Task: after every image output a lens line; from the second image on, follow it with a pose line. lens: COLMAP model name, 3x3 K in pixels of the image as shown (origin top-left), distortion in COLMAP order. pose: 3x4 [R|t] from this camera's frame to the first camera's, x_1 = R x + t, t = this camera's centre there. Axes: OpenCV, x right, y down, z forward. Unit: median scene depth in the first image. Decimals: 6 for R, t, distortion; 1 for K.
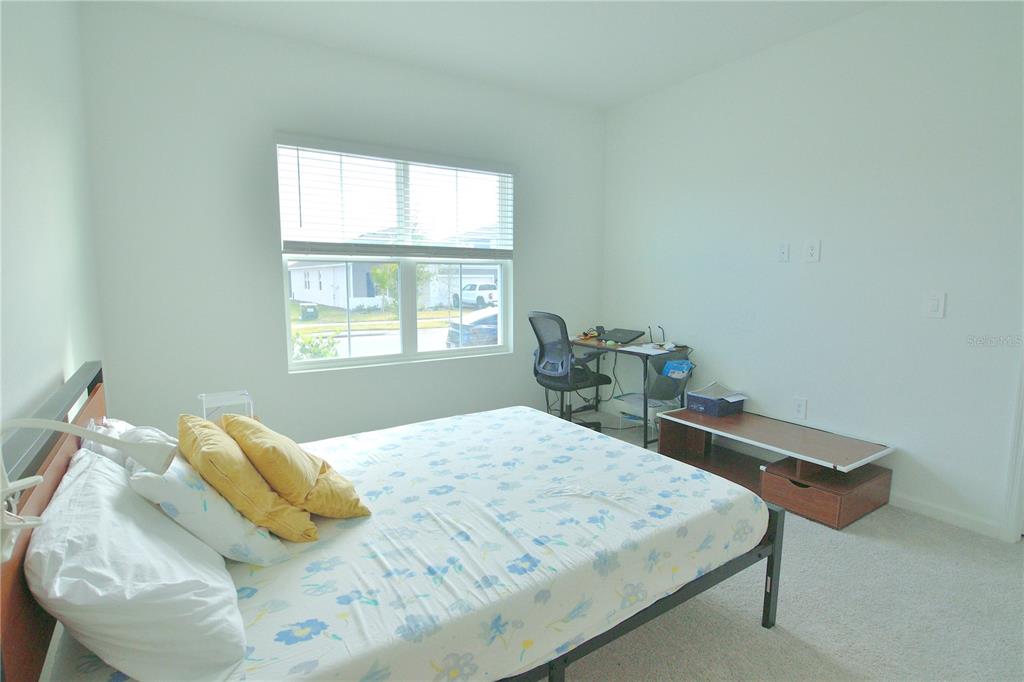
lens RADIAL K [[508.5, 0, 506.0], [0, 508.5, 339.0], [0, 0, 1]] dist [-0.000867, -0.000239]
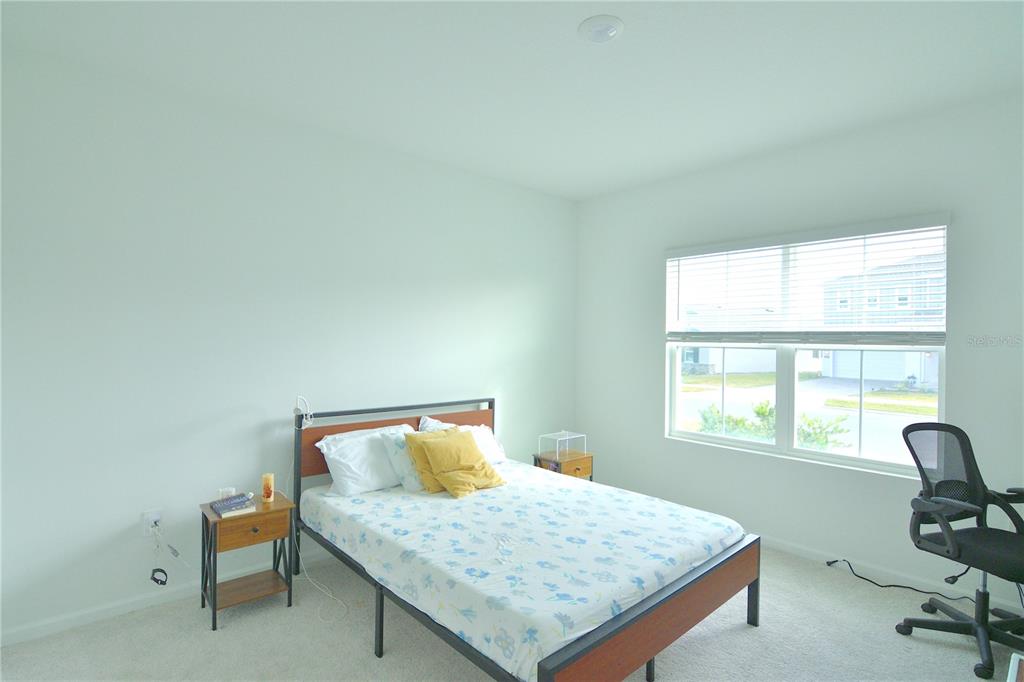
lens RADIAL K [[508.5, 0, 506.0], [0, 508.5, 339.0], [0, 0, 1]] dist [-0.000867, -0.000239]
pose [[0.151738, 0.002267, -0.988418, 1.131857], [-0.127074, 0.991744, -0.017233, -0.150617], [0.980218, 0.128217, 0.150773, 0.610811]]
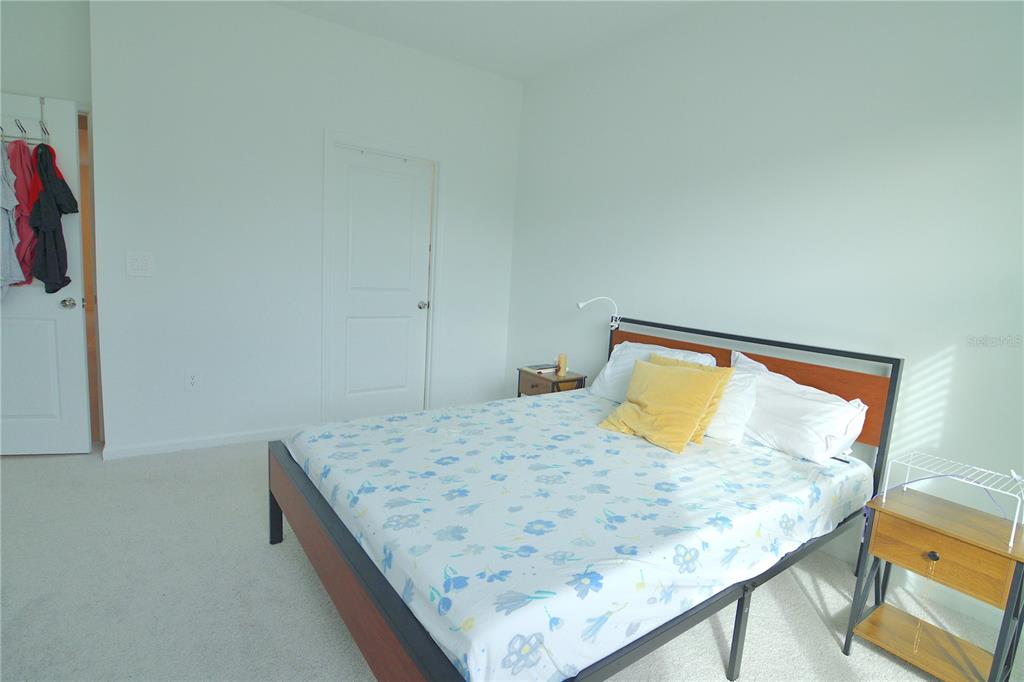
lens RADIAL K [[508.5, 0, 506.0], [0, 508.5, 339.0], [0, 0, 1]] dist [-0.000867, -0.000239]
pose [[-0.997260, -0.055532, -0.048880, 0.062342], [-0.065954, 0.966667, 0.247395, -0.180144], [0.033512, 0.249941, -0.967681, 1.735707]]
